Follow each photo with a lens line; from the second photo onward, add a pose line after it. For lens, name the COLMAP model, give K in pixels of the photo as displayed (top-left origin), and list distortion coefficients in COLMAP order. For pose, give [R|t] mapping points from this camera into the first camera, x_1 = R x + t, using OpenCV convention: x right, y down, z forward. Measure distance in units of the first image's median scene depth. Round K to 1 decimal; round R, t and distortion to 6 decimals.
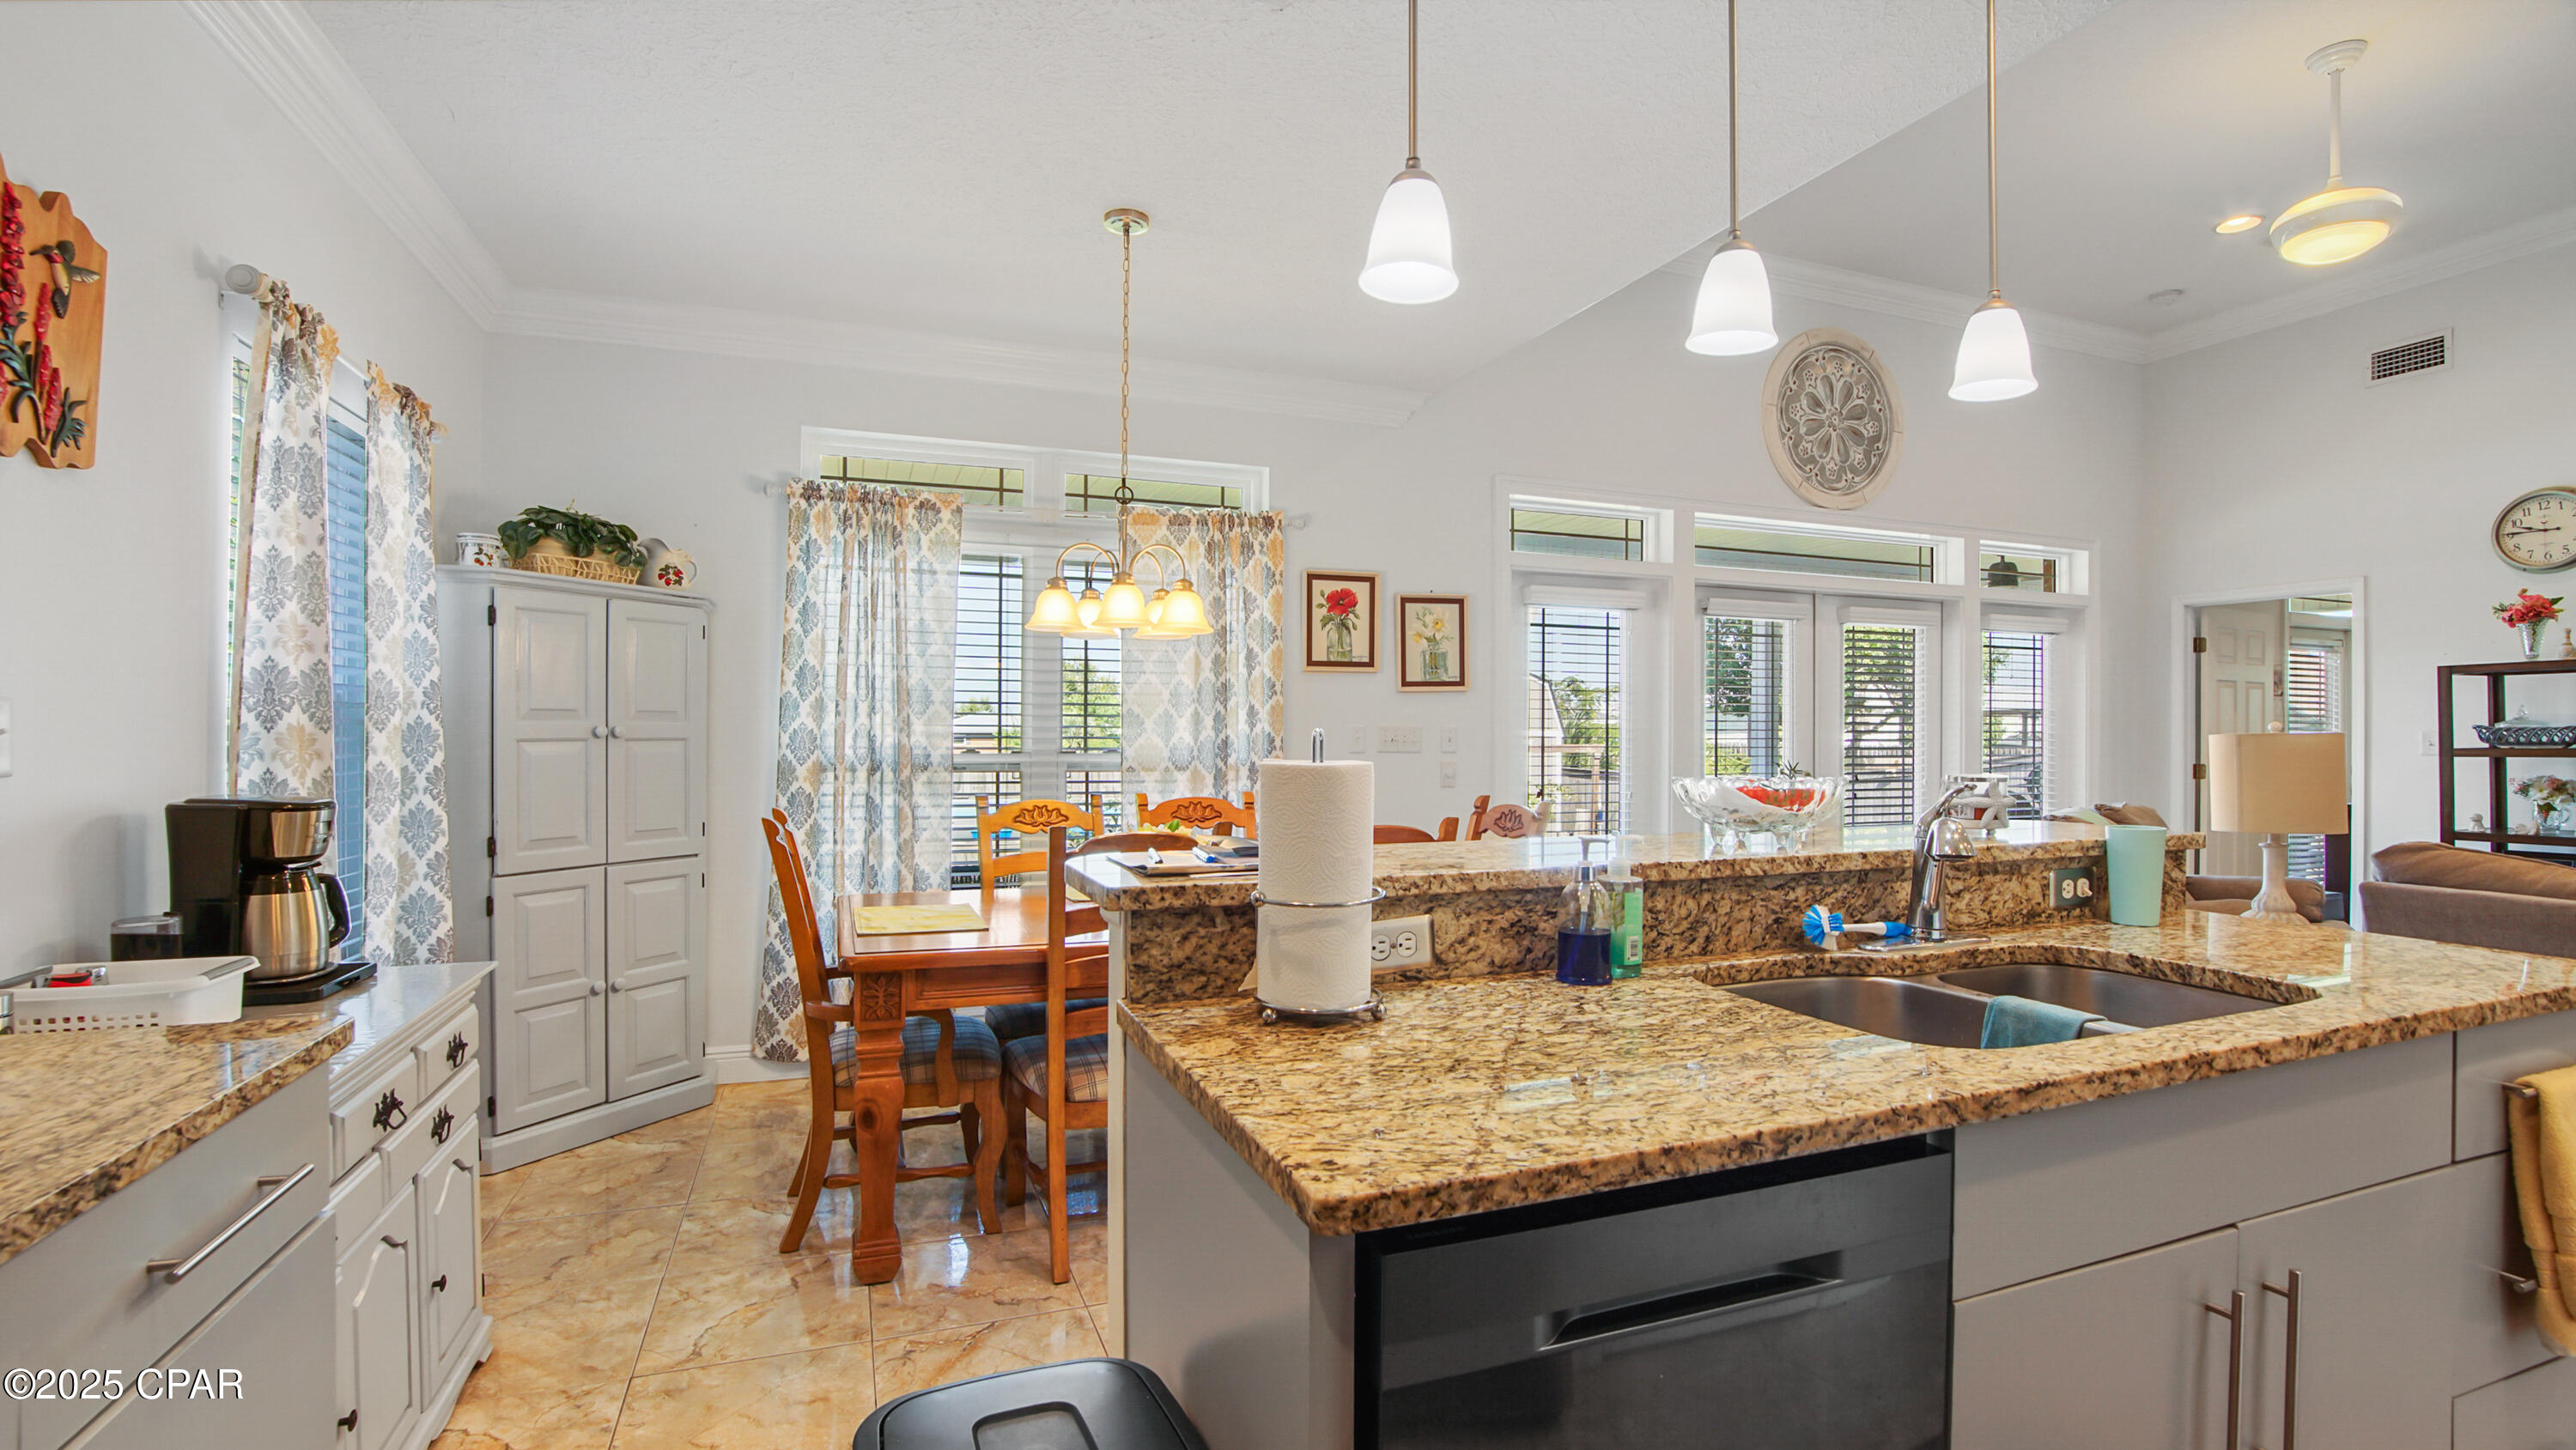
lens RADIAL K [[1174.0, 0, 1279.3], [0, 1174.0, 722.9], [0, 0, 1]] dist [-0.031192, 0.004611]
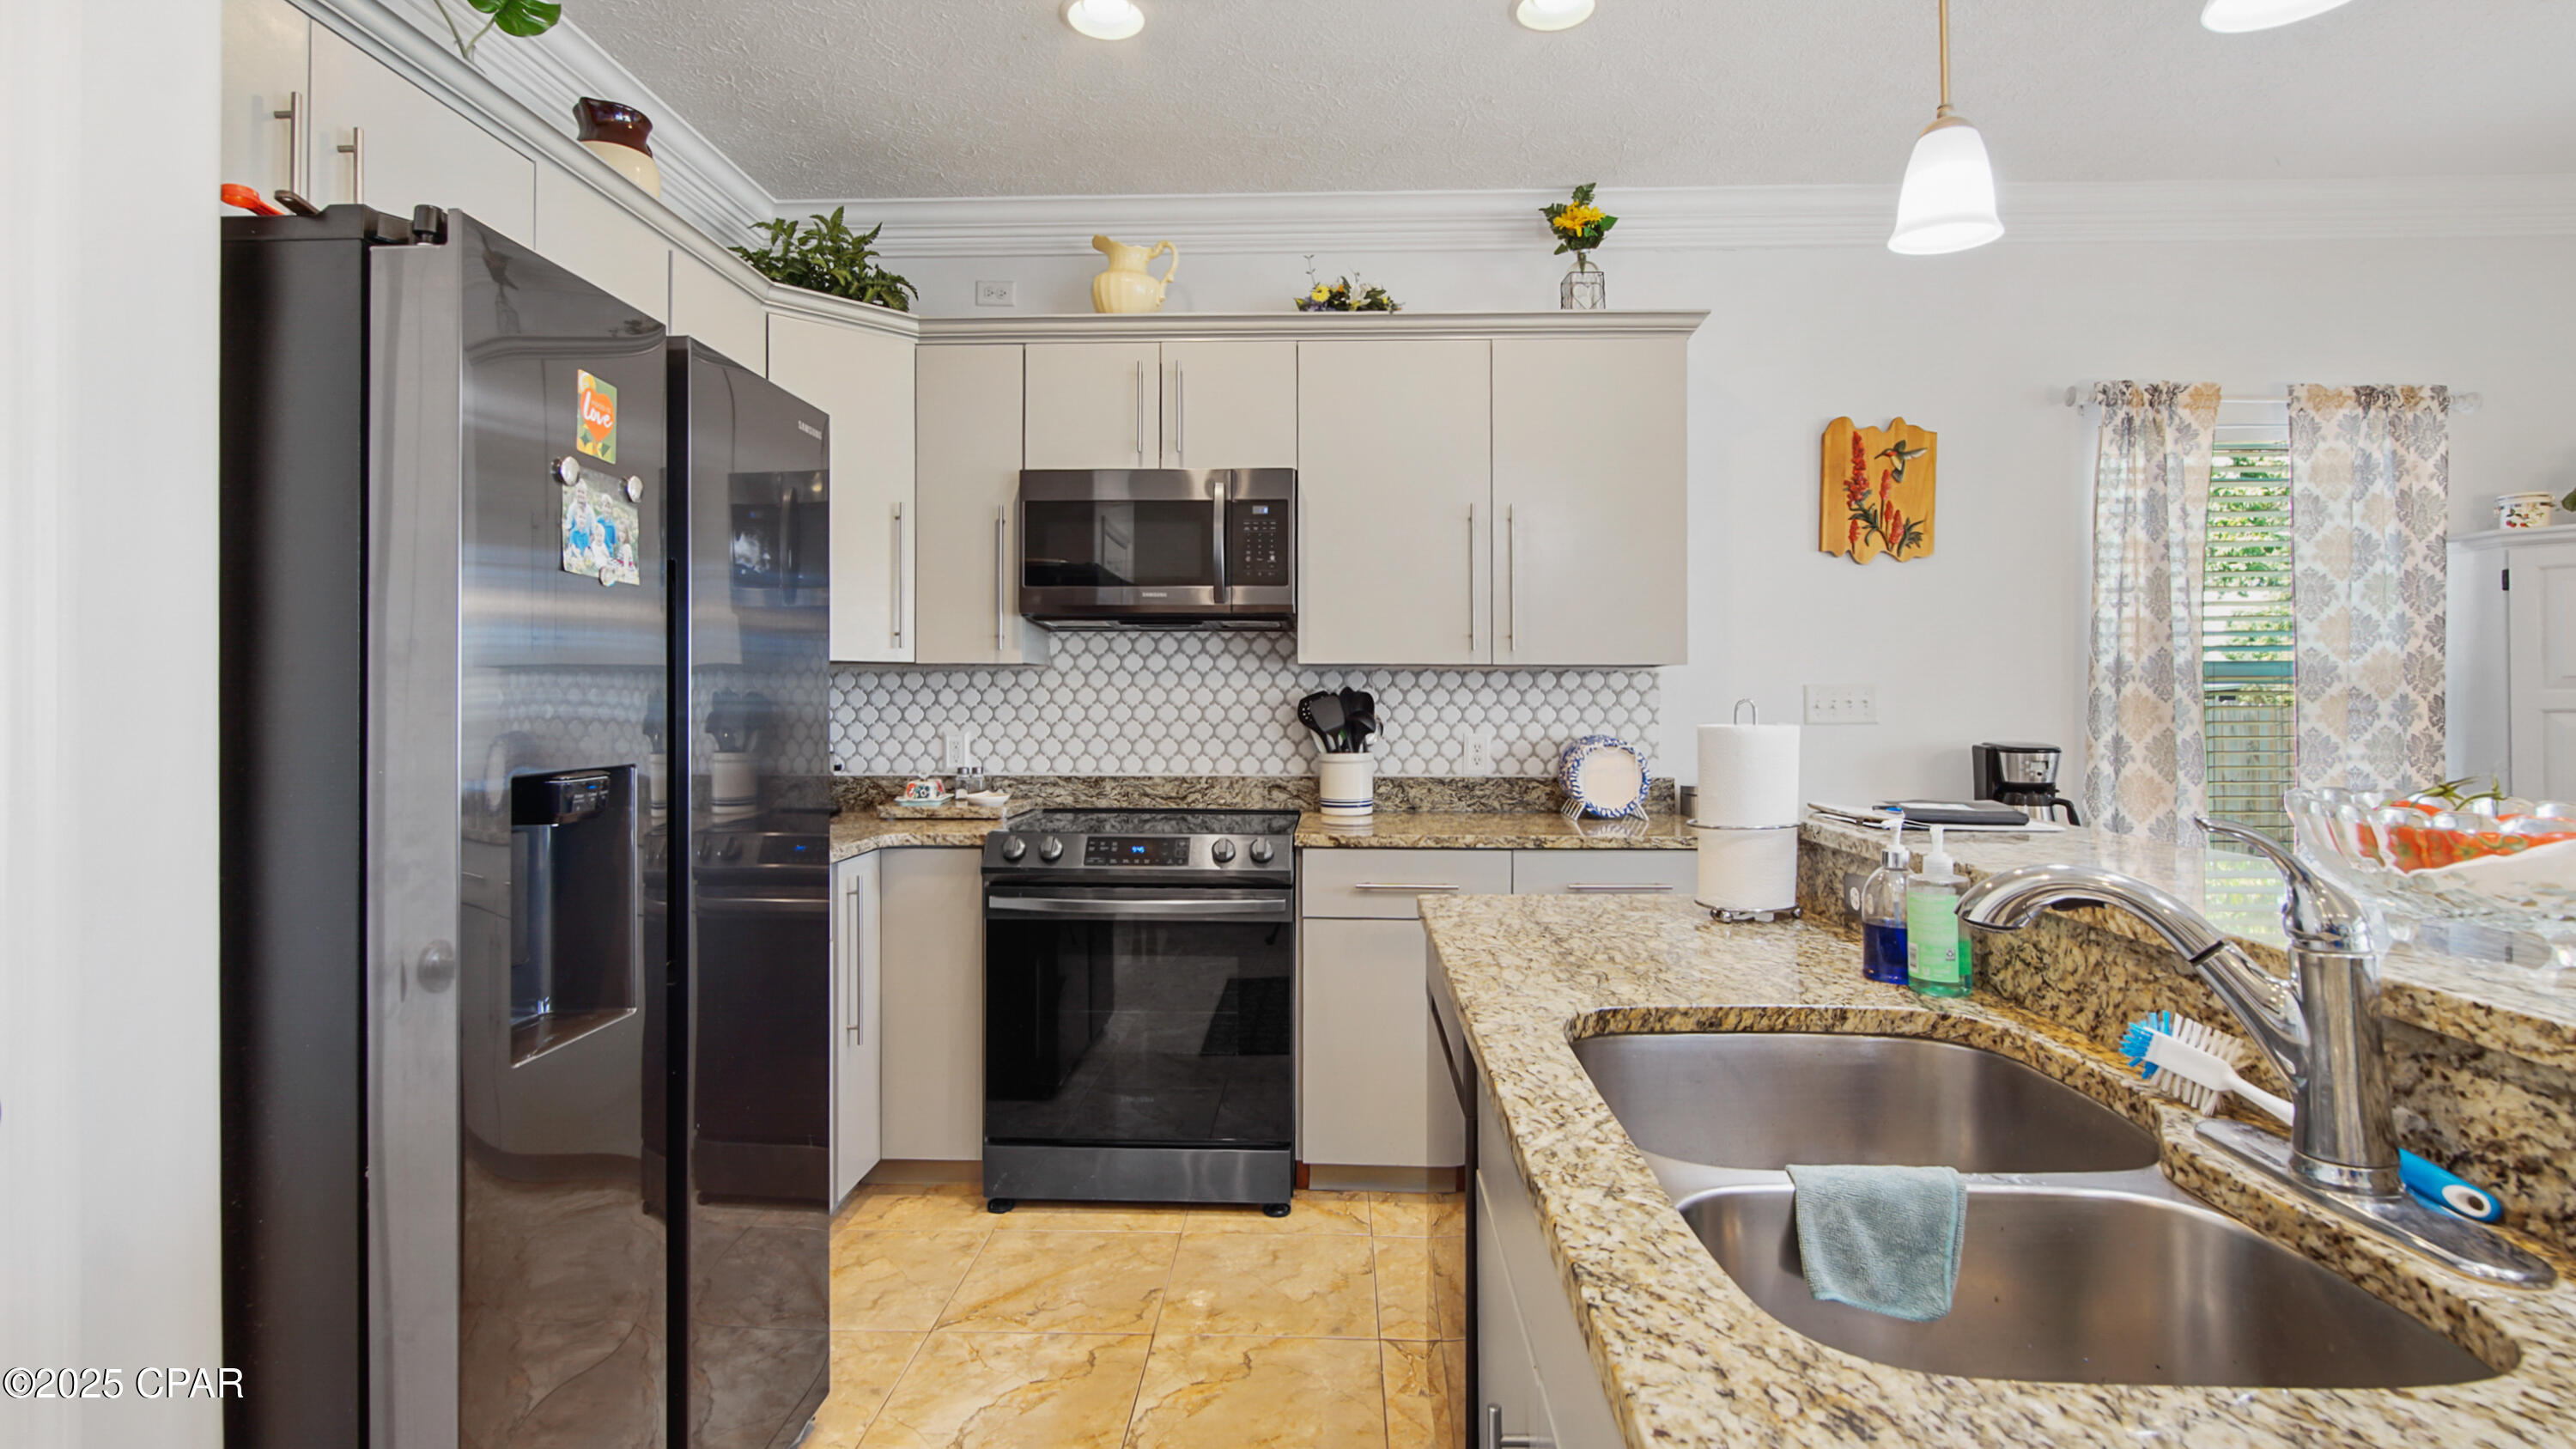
lens RADIAL K [[1174.3, 0, 1267.8], [0, 1174.3, 715.5], [0, 0, 1]] dist [-0.031192, 0.004611]
pose [[-0.400346, 0.011771, -0.916288, 0.404469], [0.008633, 0.999922, 0.009073, 0.001648], [0.916323, -0.004278, -0.400416, 0.292411]]
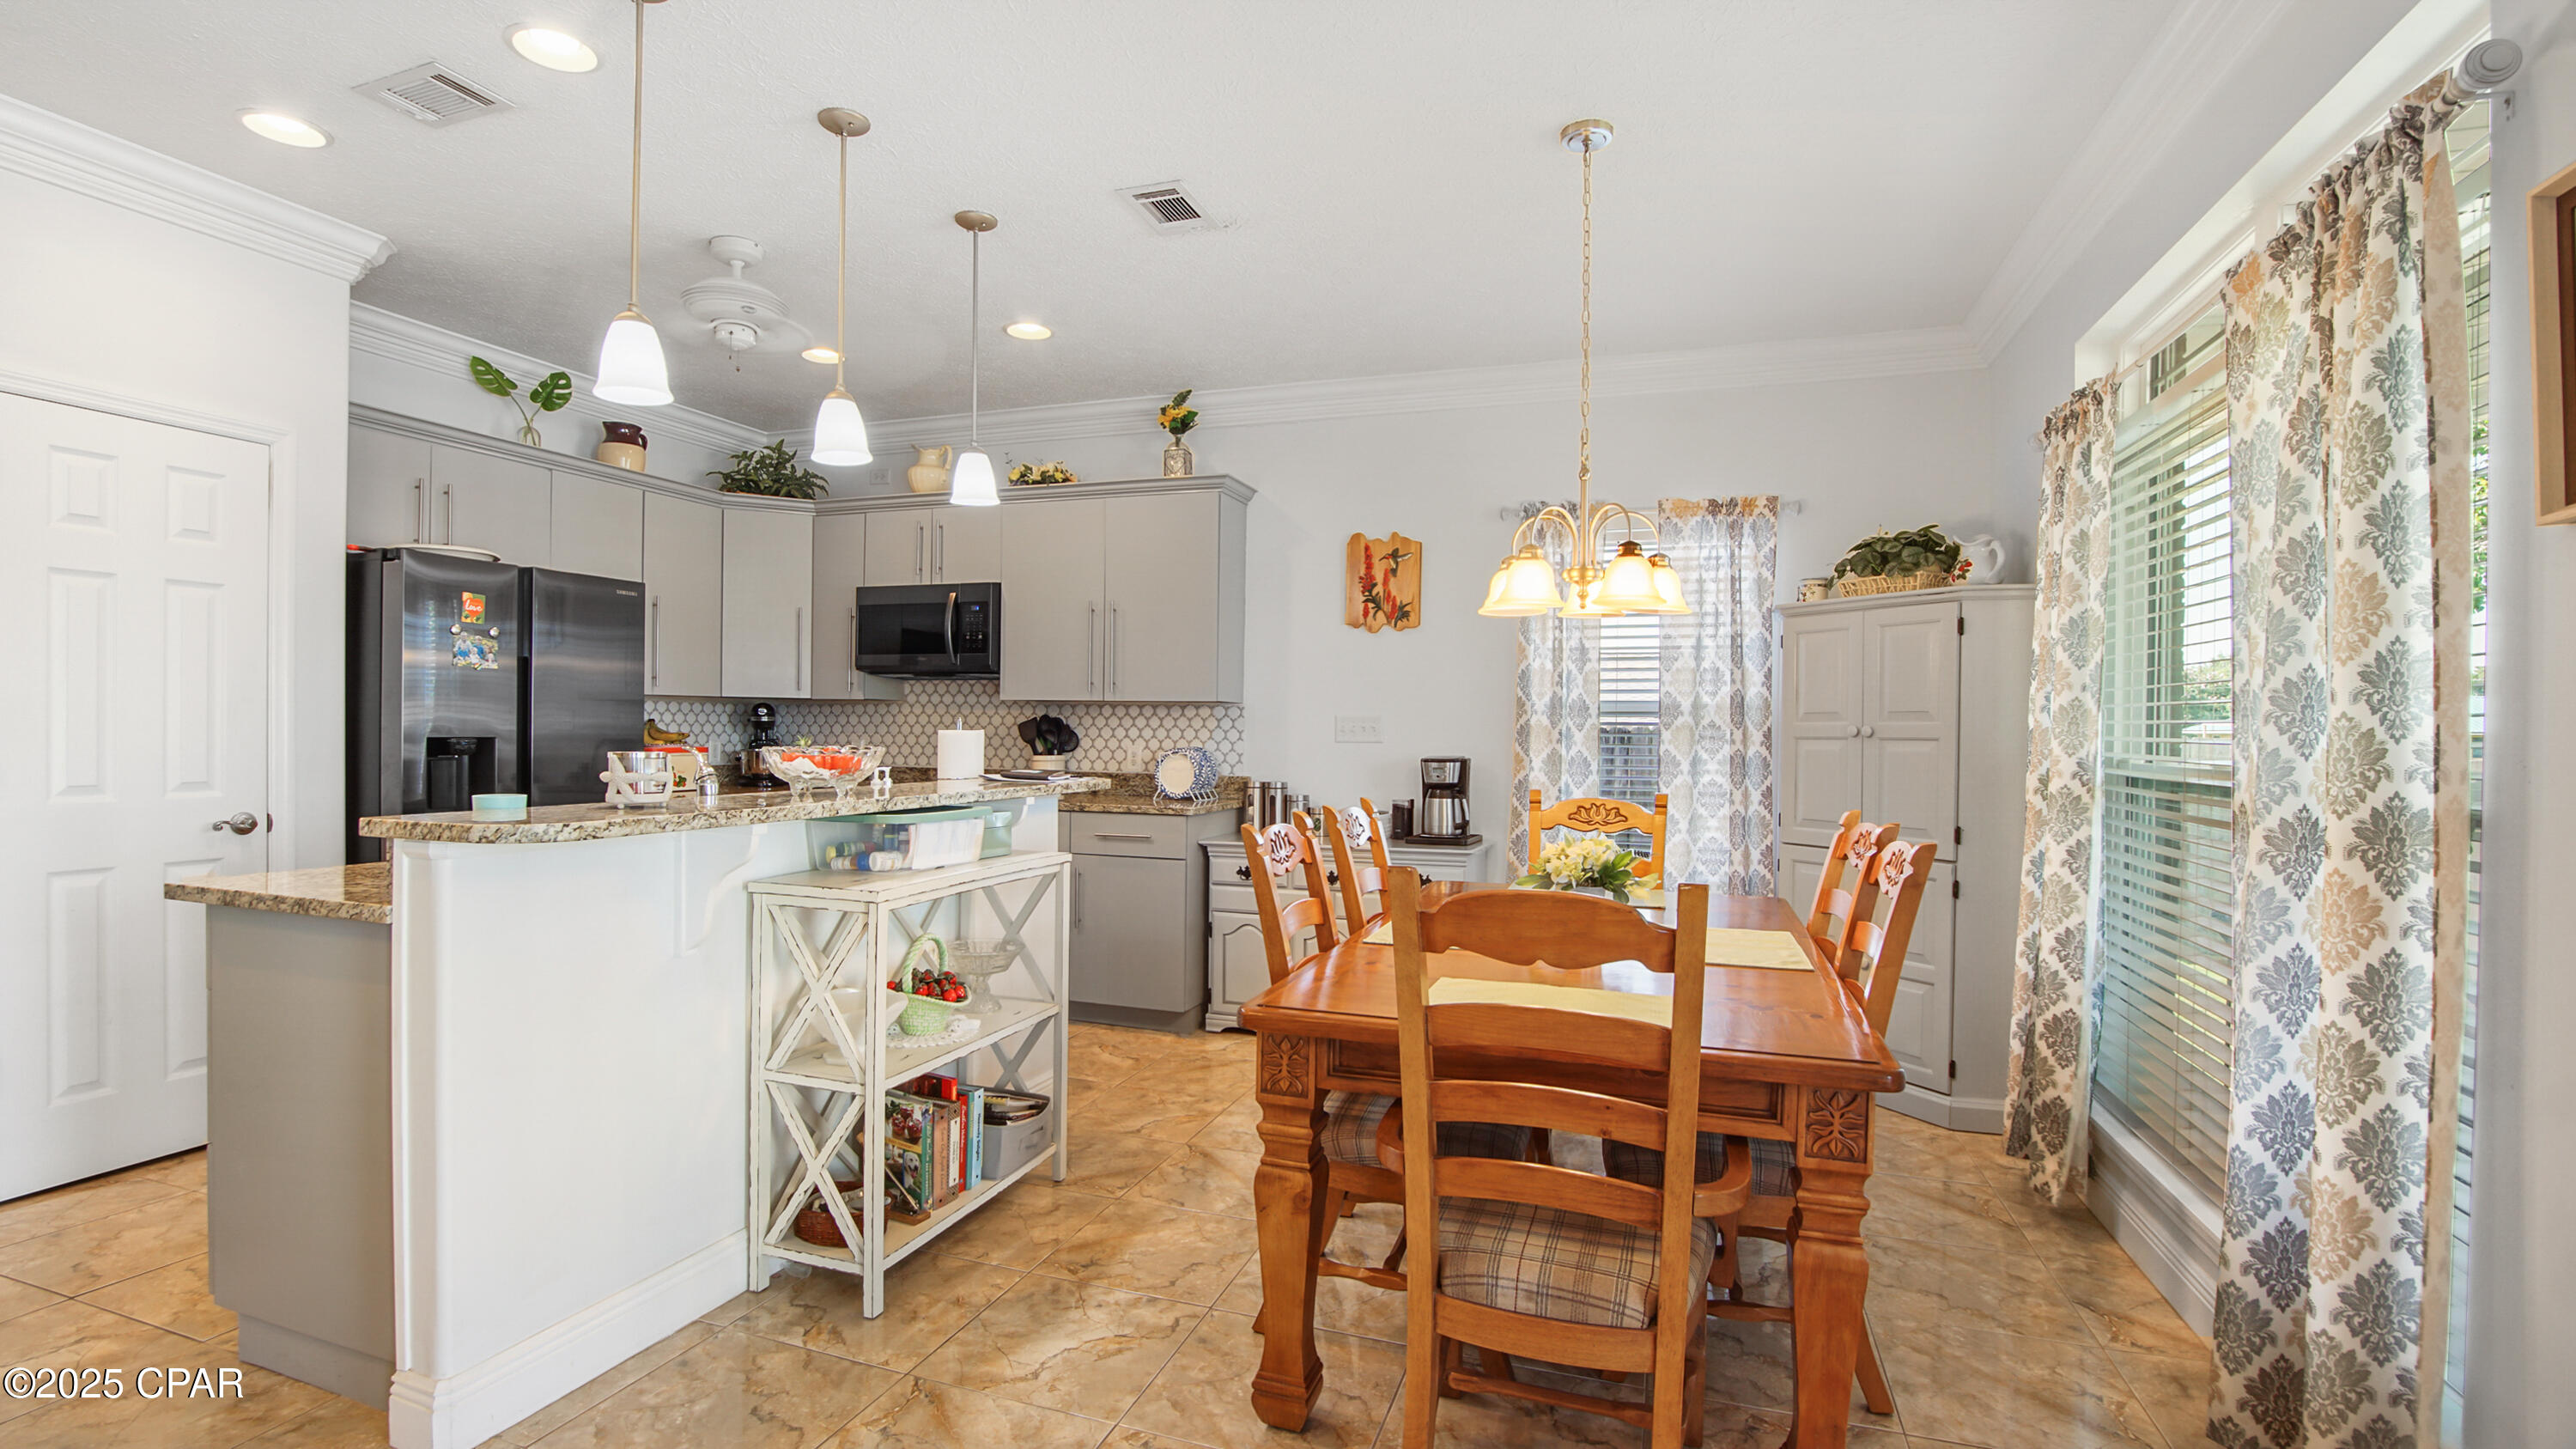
lens RADIAL K [[1174.3, 0, 1296.1], [0, 1174.3, 740.9], [0, 0, 1]] dist [-0.031192, 0.004611]
pose [[-0.626828, -0.002989, -0.779152, 0.464780], [-0.005685, 0.999984, 0.000738, 0.014257], [0.779137, 0.004892, -0.626835, 0.936038]]
